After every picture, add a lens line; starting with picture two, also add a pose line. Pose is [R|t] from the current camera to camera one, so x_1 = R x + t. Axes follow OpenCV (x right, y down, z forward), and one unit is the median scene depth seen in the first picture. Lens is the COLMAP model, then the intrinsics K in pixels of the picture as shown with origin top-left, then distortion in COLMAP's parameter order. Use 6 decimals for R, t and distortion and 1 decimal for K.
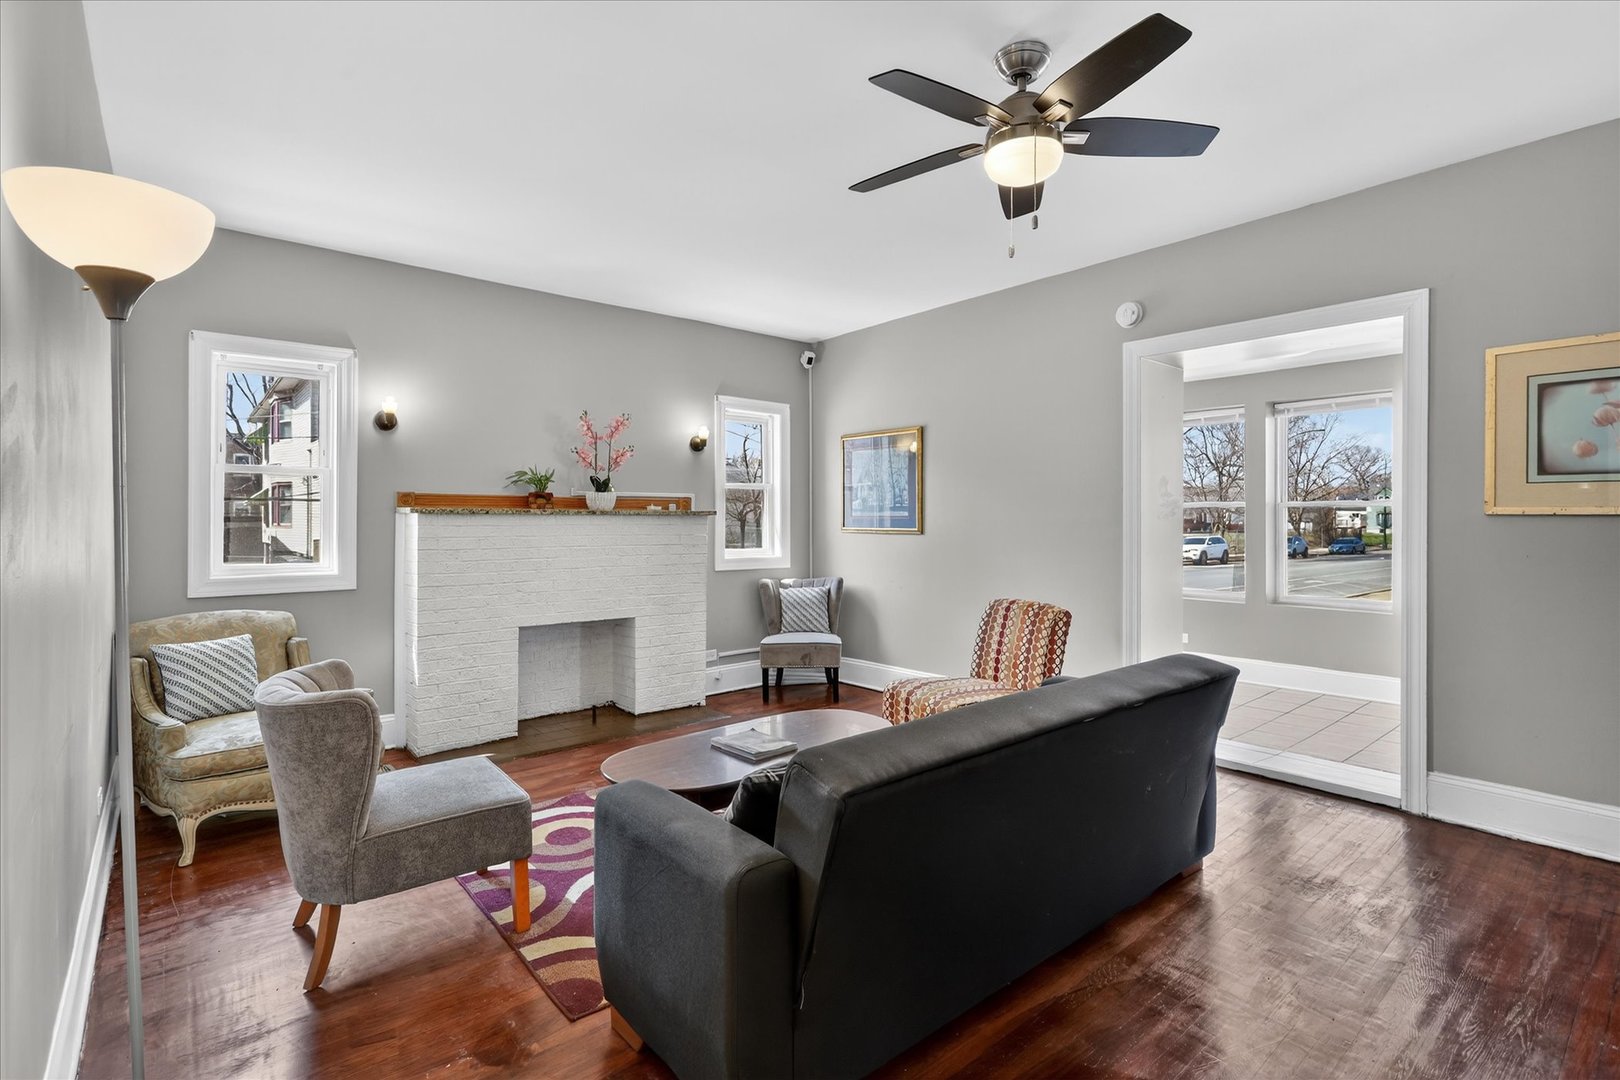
lens RADIAL K [[788.0, 0, 812.5], [0, 788.0, 528.6], [0, 0, 1]] dist [-0.005438, 0.000931]
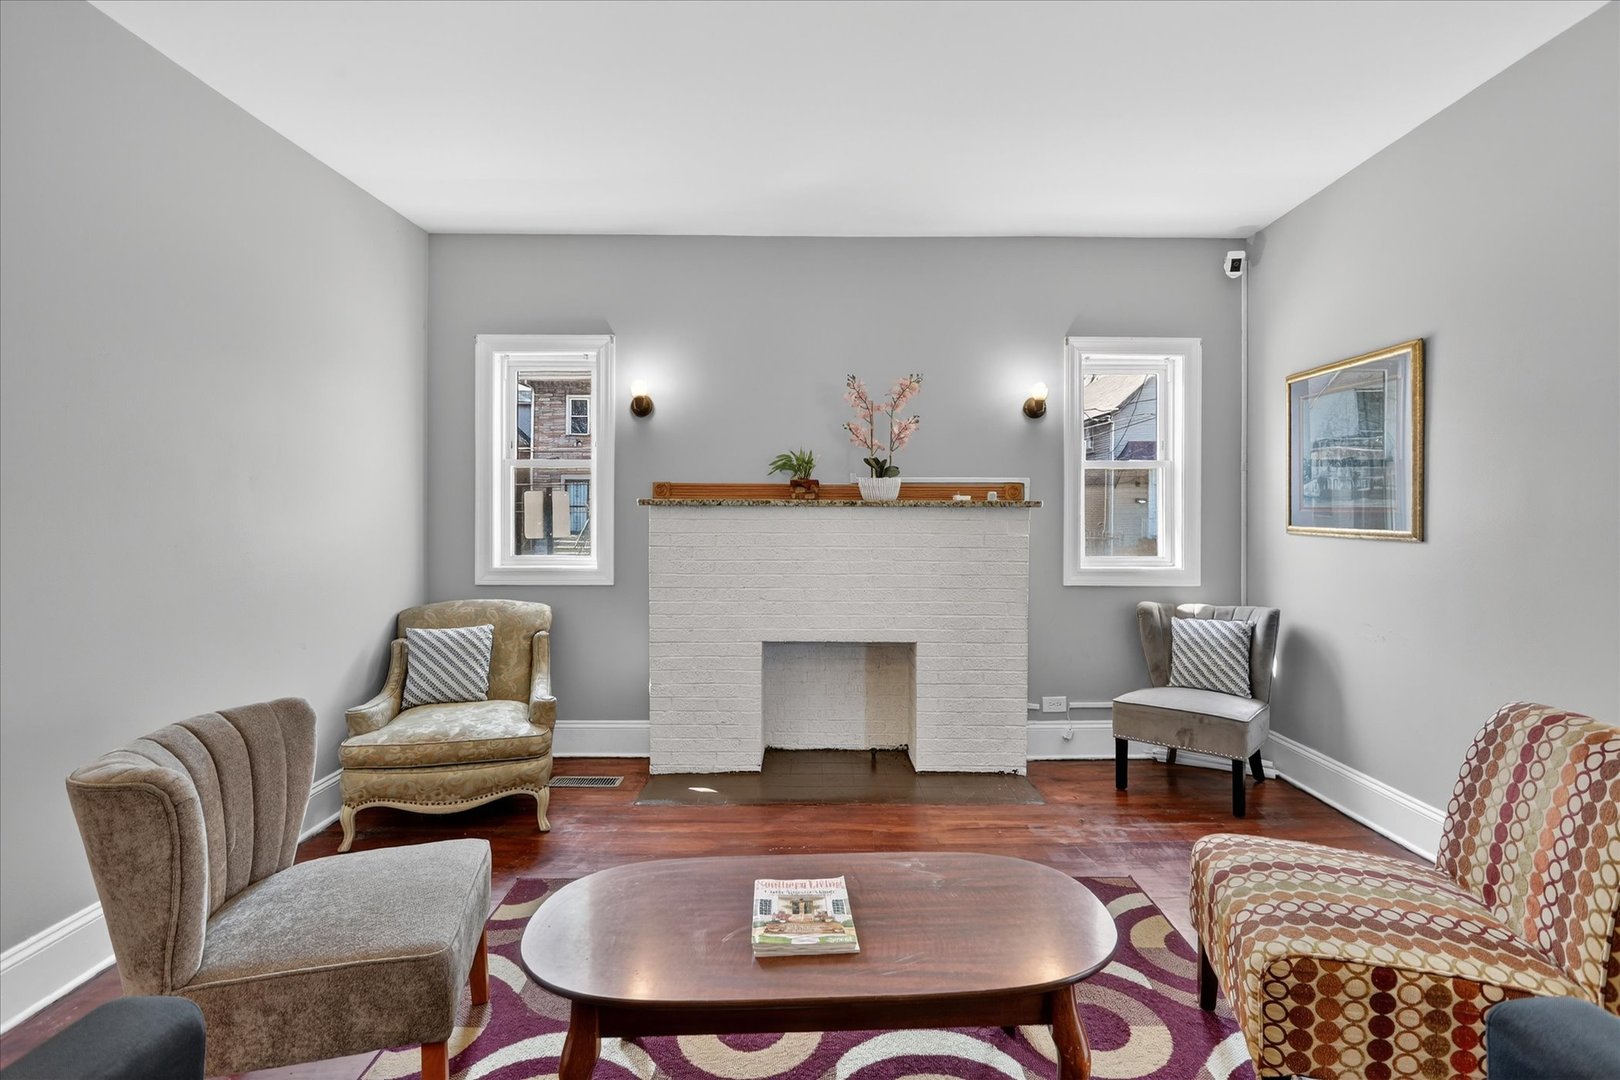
lens RADIAL K [[788.0, 0, 796.7], [0, 788.0, 518.9], [0, 0, 1]] dist [-0.005438, 0.000931]
pose [[0.755889, 0.008125, -0.654649, 0.177860], [-0.008989, 0.999958, 0.002031, -0.006135], [0.654638, 0.004350, 0.755930, 0.347120]]
